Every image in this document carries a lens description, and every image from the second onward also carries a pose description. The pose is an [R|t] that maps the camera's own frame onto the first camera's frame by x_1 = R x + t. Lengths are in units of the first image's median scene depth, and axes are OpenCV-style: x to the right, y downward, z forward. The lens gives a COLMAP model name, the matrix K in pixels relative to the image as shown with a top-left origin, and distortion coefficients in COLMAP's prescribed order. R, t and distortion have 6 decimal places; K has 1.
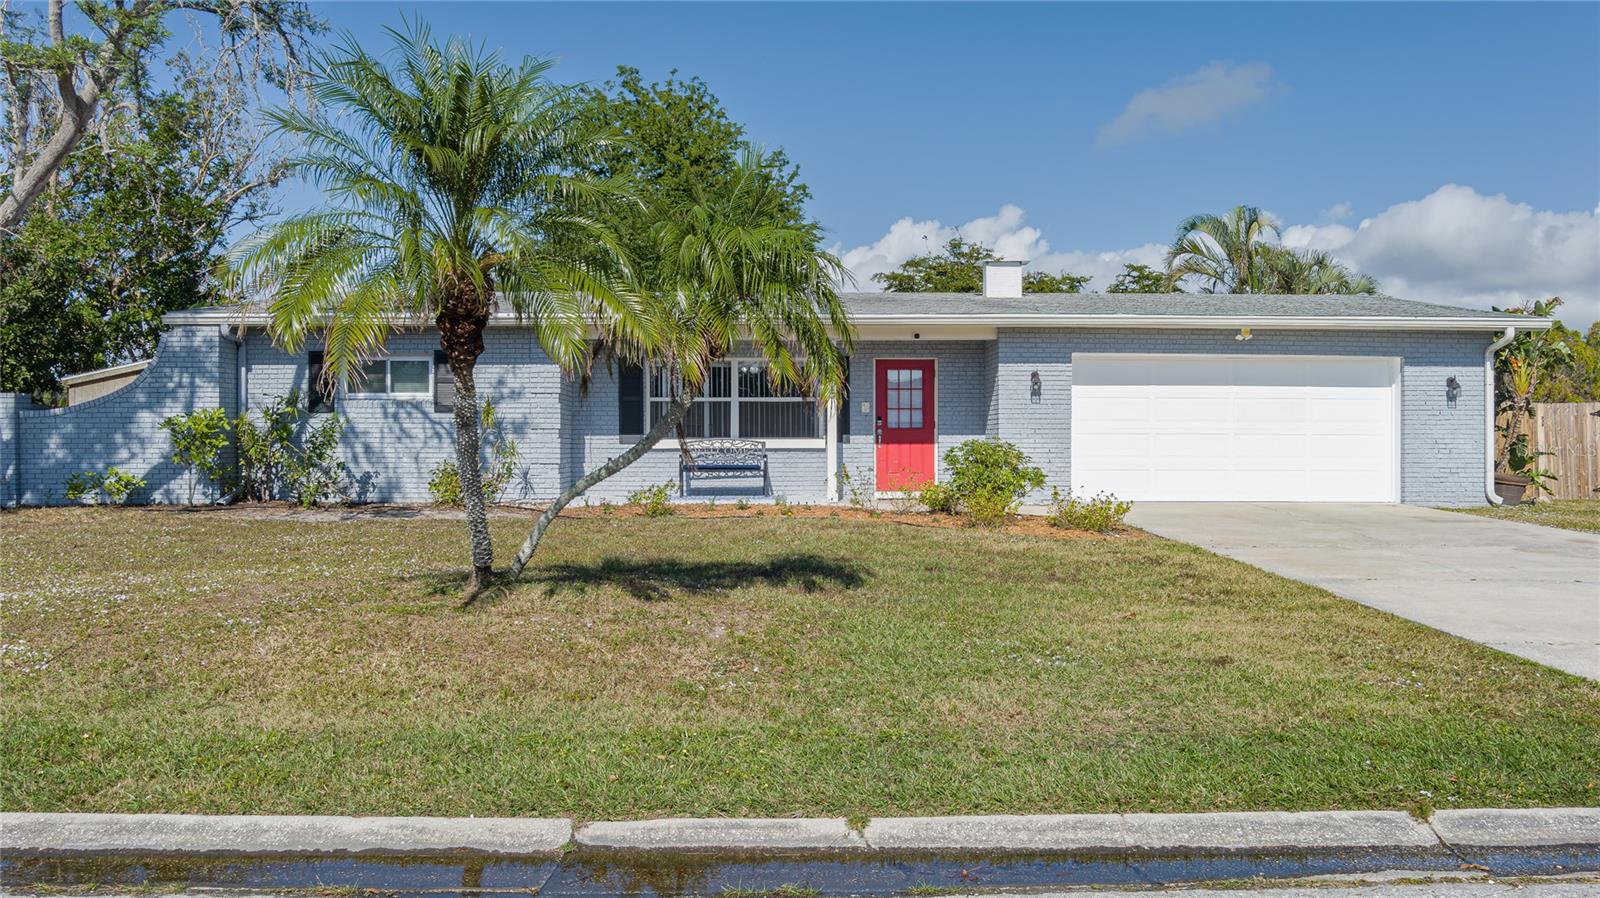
lens RADIAL K [[1332.6, 0, 800.0], [0, 1332.6, 449.0], [0, 0, 1]] dist [-0.036635, -0.001324]
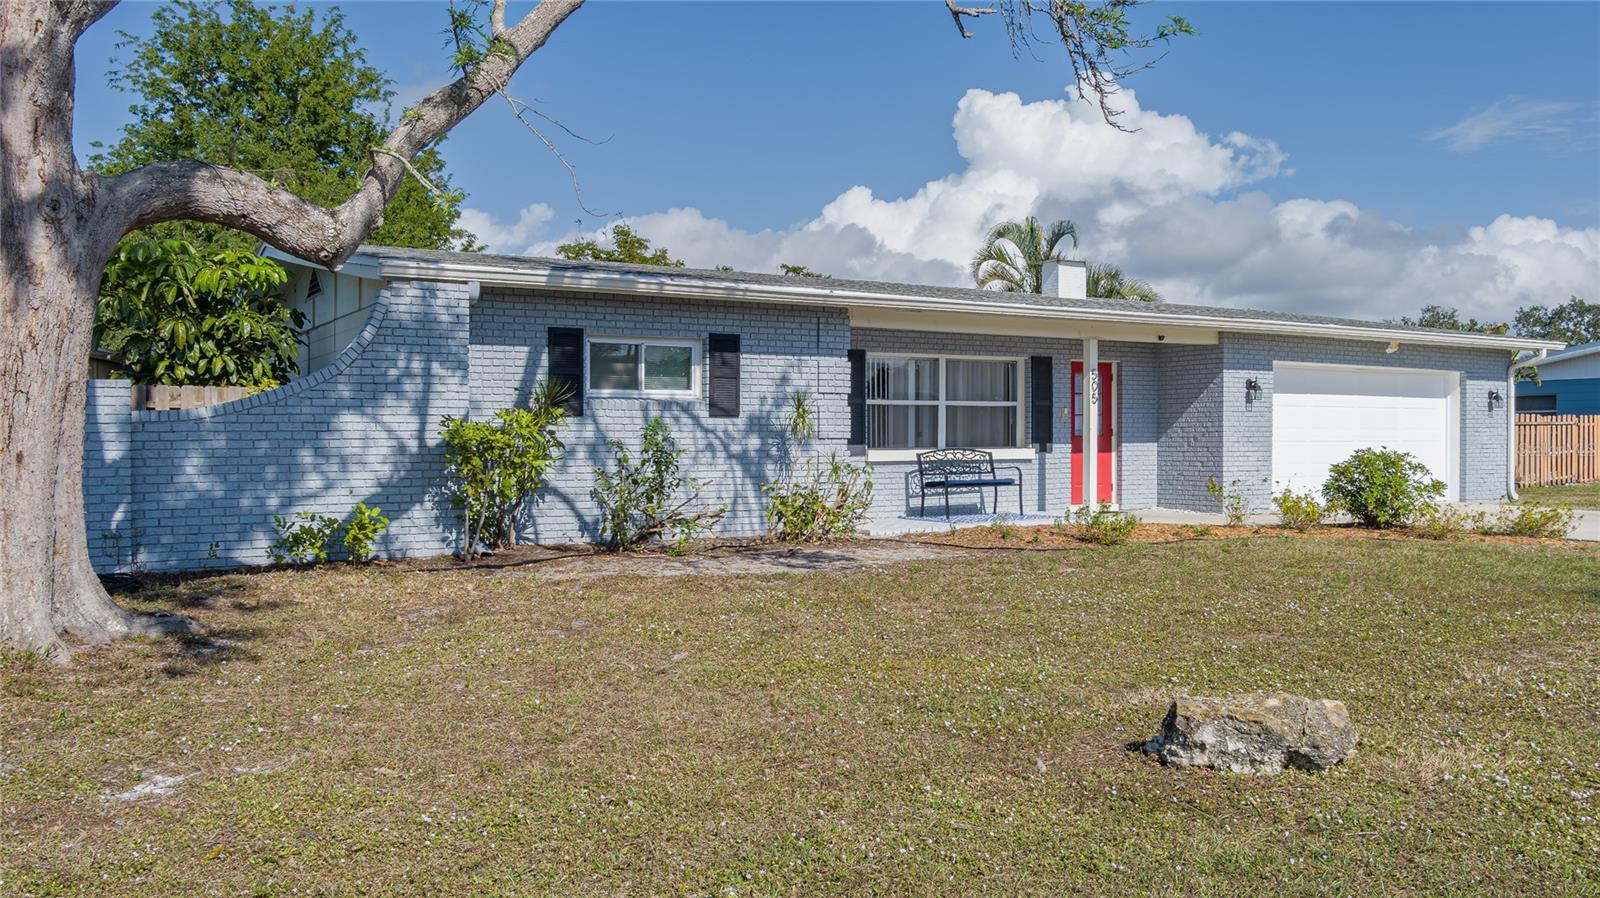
lens RADIAL K [[1332.6, 0, 800.0], [0, 1332.6, 449.0], [0, 0, 1]] dist [-0.036635, -0.001324]
pose [[0.858198, -0.006826, 0.513274, -0.612912], [0.005090, 0.999976, 0.004788, -0.012891], [-0.513294, -0.001497, 0.858212, 0.334833]]
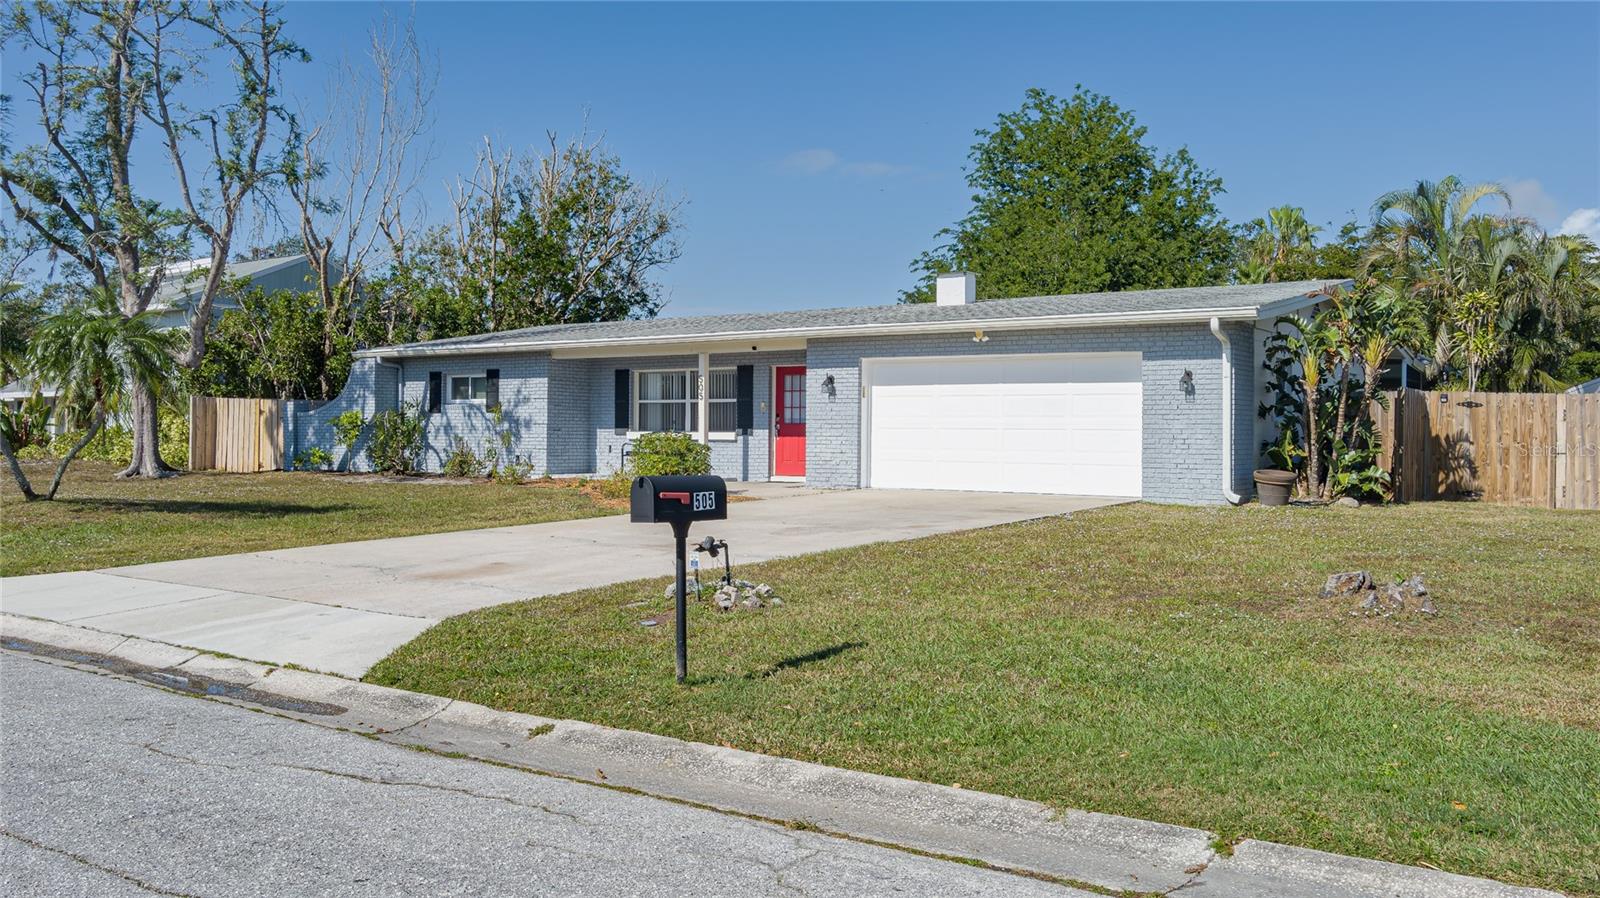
lens RADIAL K [[1332.6, 0, 800.0], [0, 1332.6, 449.0], [0, 0, 1]] dist [-0.036635, -0.001324]
pose [[0.802058, 0.011526, -0.597135, 0.862207], [-0.009369, 0.999934, 0.006717, -0.000763], [0.597173, 0.000207, 0.802112, 0.043503]]
